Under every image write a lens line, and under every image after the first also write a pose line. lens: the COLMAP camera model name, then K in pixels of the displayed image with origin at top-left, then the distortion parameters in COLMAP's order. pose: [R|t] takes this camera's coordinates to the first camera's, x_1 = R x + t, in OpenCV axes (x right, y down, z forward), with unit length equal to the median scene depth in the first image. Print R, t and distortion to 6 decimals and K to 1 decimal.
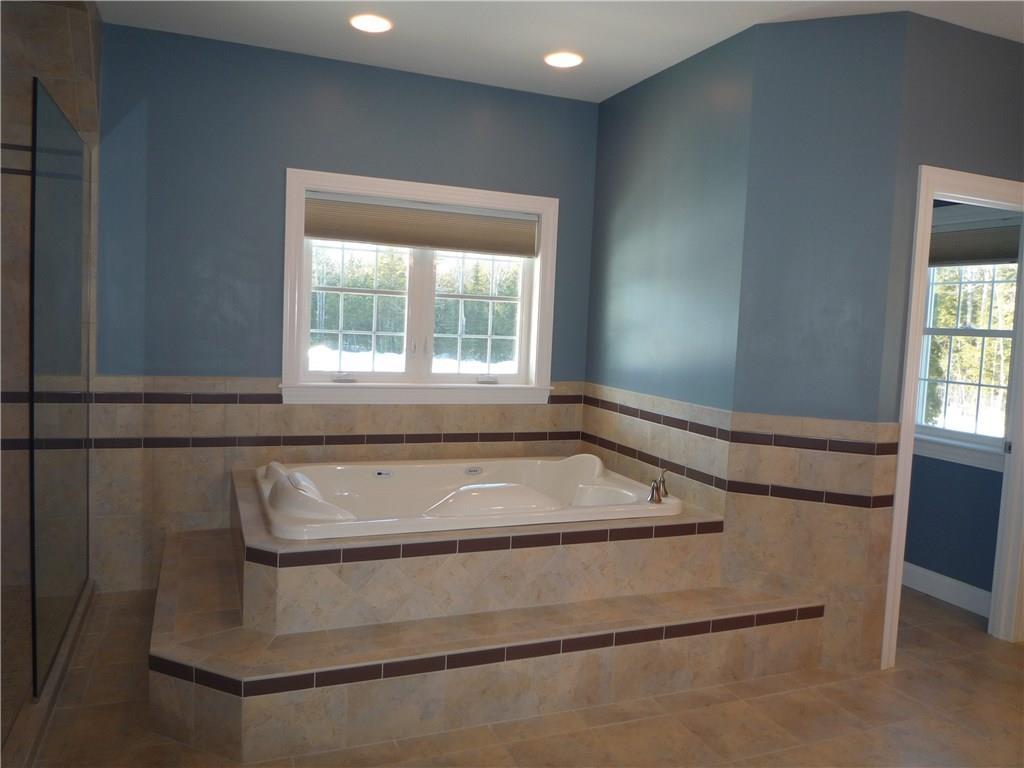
lens RADIAL K [[770.6, 0, 525.4], [0, 770.6, 378.1], [0, 0, 1]] dist [-0.012649, -0.006112]
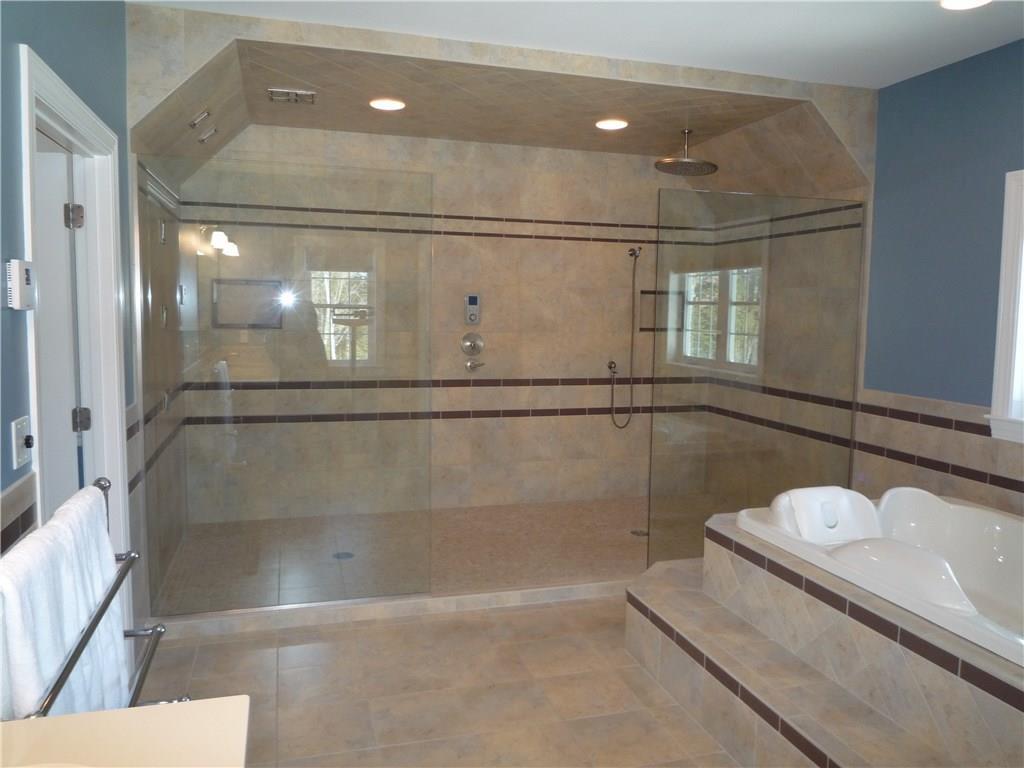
lens RADIAL K [[770.6, 0, 525.4], [0, 770.6, 378.1], [0, 0, 1]] dist [-0.012649, -0.006112]
pose [[-0.098653, 0.041616, -0.994251, 0.672931], [-0.100725, 0.993576, 0.051582, -0.028601], [0.990011, 0.105234, -0.093828, 0.588433]]
